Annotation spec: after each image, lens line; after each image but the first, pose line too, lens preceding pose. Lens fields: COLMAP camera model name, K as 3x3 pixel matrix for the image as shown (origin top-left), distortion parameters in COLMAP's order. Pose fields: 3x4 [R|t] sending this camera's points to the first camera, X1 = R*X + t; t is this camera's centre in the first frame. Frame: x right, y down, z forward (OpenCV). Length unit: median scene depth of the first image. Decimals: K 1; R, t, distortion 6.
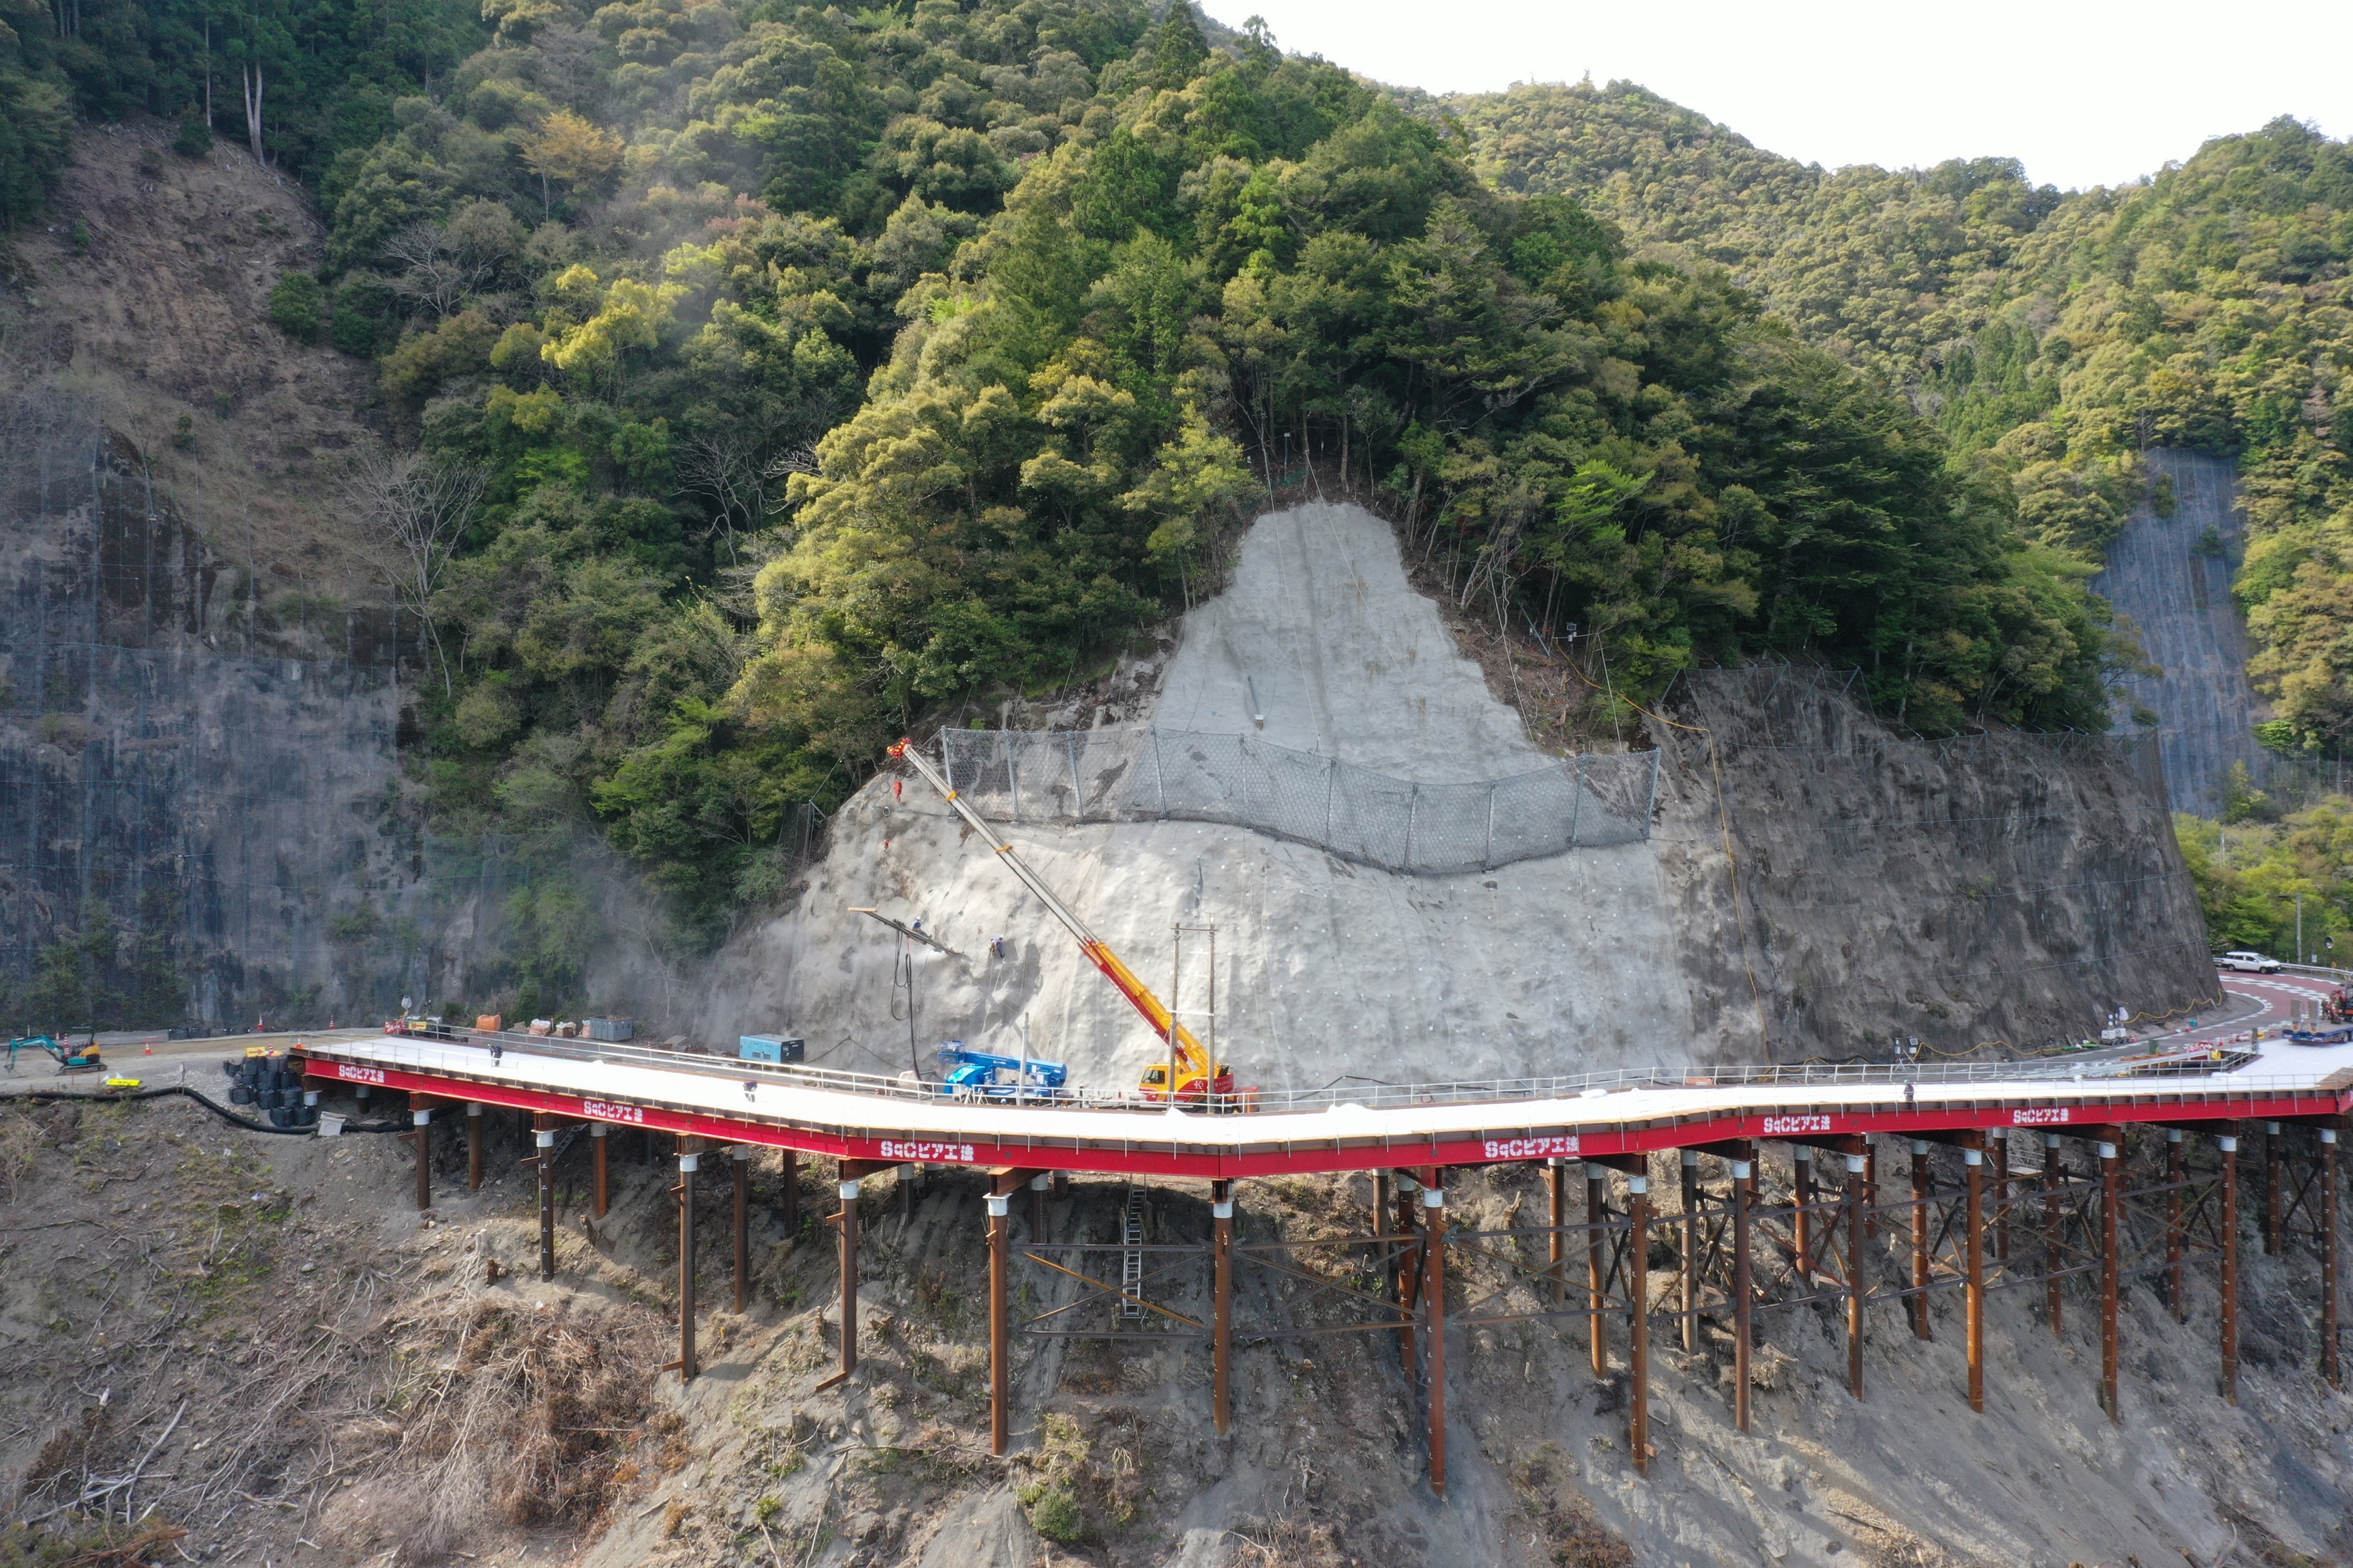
lens RADIAL K [[1860.5, 0, 1170.7], [0, 1860.5, 782.5], [0, 0, 1]] dist [-0.003587, 0.004774]
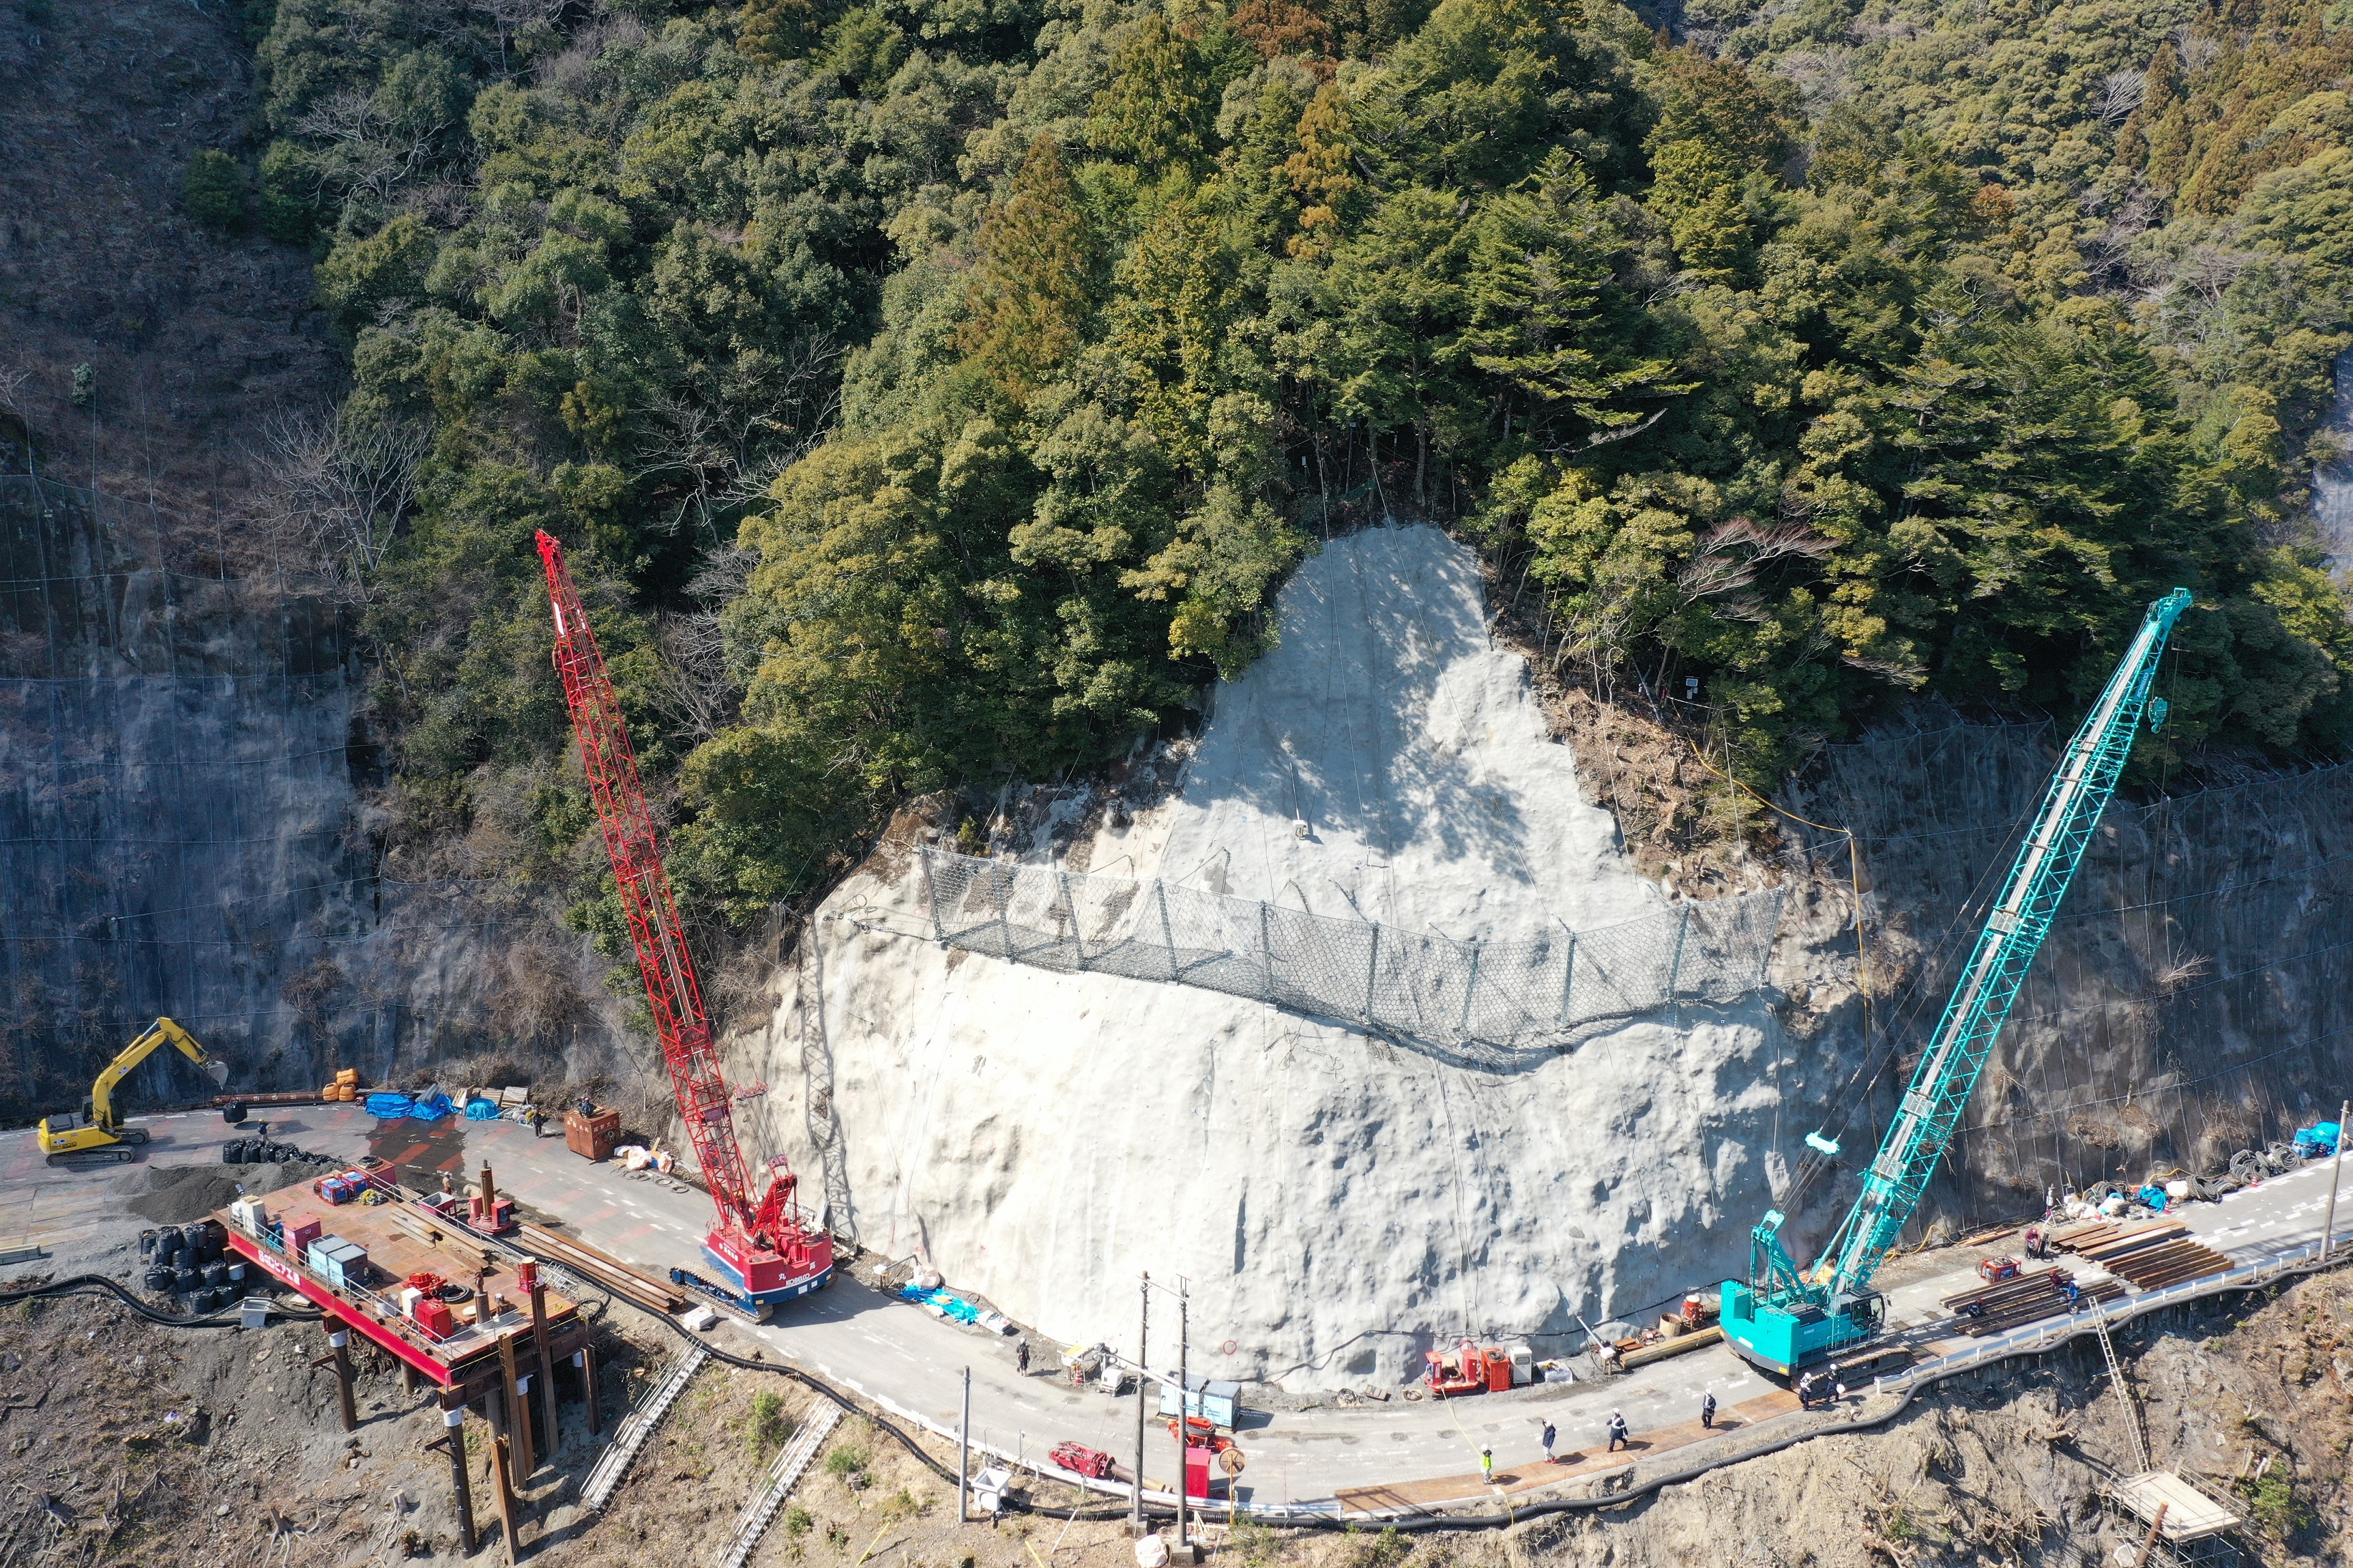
lens RADIAL K [[1879.3, 0, 1171.9], [0, 1879.3, 776.4], [0, 0, 1]] dist [0.000189, 0.009065]
pose [[0.996337, 0.016239, -0.083963, 0.059097], [0.002866, 0.974915, 0.222560, -0.235561], [0.085471, -0.221985, 0.971297, 0.171316]]
